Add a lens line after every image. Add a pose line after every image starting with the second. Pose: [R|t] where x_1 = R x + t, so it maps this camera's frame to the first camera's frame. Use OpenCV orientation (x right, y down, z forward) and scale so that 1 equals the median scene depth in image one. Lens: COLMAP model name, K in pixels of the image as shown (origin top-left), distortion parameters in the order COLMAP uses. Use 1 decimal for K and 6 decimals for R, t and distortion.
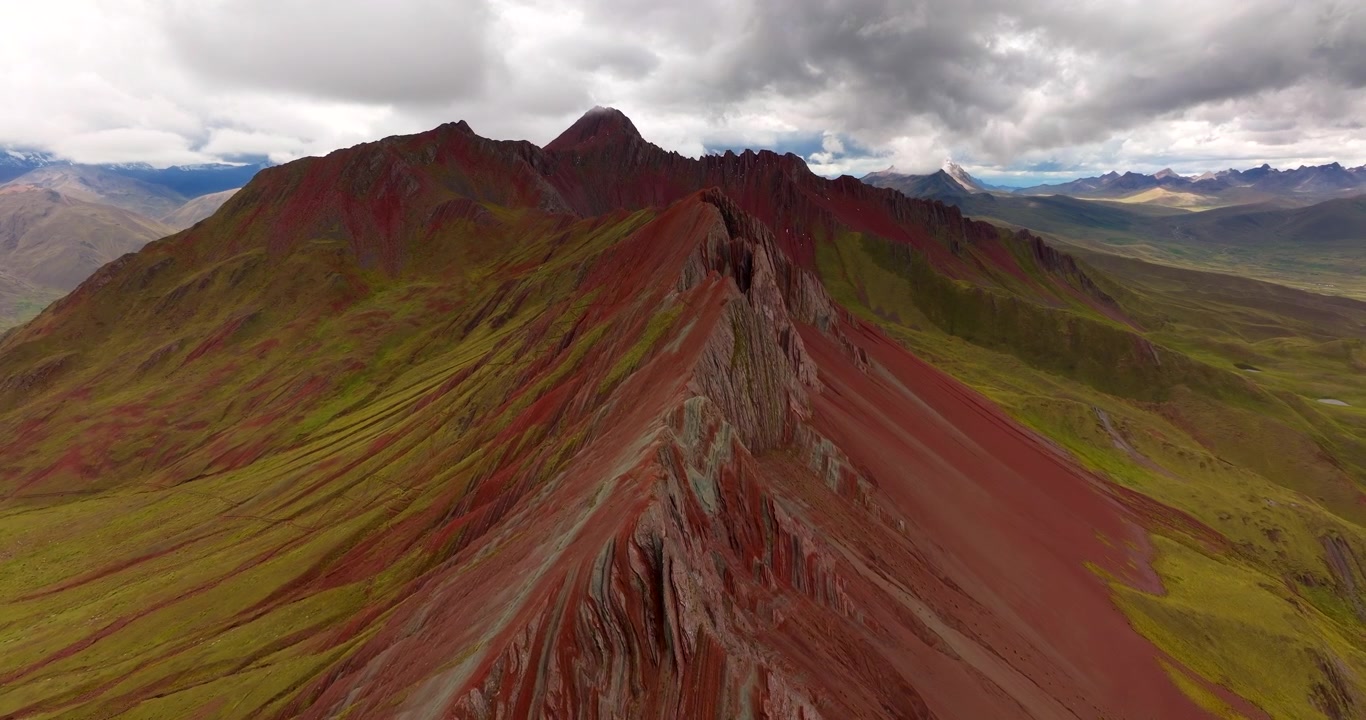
lens RADIAL K [[547.8, 0, 699.7], [0, 547.8, 302.0], [0, 0, 1]] dist [0.000037, 0.000092]
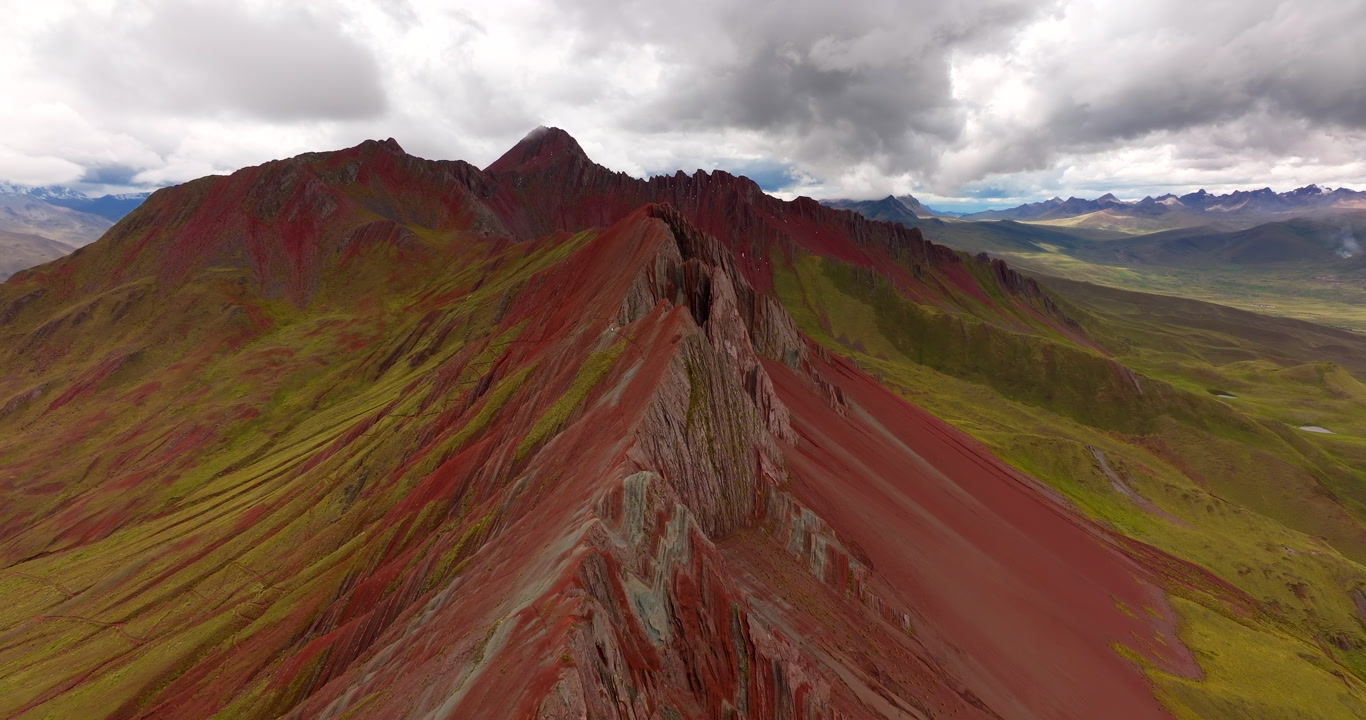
lens RADIAL K [[547.8, 0, 699.7], [0, 547.8, 302.0], [0, 0, 1]] dist [0.000037, 0.000092]
pose [[0.996248, -0.010299, 0.085934, 0.006335], [0.014484, 0.998732, -0.048219, -0.008416], [-0.085328, 0.049283, 0.995133, 0.125438]]
